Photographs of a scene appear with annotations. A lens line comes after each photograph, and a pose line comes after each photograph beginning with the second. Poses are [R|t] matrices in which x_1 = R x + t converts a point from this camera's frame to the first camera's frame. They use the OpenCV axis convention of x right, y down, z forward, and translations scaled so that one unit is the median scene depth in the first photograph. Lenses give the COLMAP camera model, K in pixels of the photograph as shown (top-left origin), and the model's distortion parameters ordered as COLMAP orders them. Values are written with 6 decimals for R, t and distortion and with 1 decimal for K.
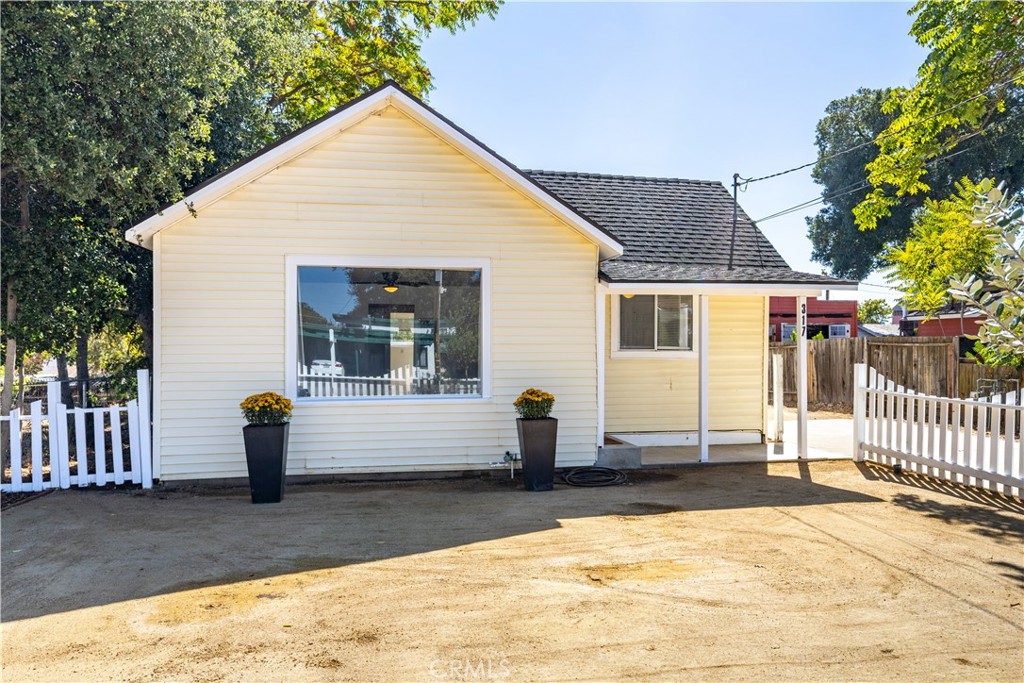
lens RADIAL K [[711.2, 0, 511.0], [0, 711.2, 344.7], [0, 0, 1]] dist [-0.000916, 0.000450]
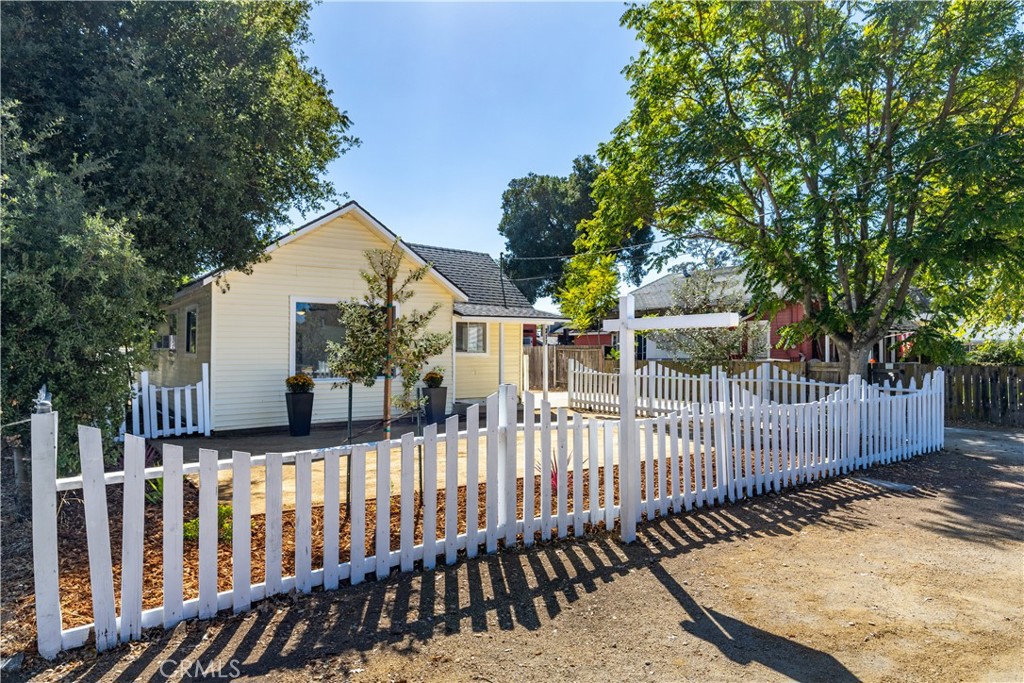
lens RADIAL K [[603.7, 0, 512.0], [0, 603.7, 345.8], [0, 0, 1]] dist [0.000599, 0.000030]
pose [[0.900823, 0.004234, 0.434166, -0.423827], [-0.000108, 0.999955, -0.009528, 0.006856], [-0.434187, 0.008536, 0.900782, -0.486711]]
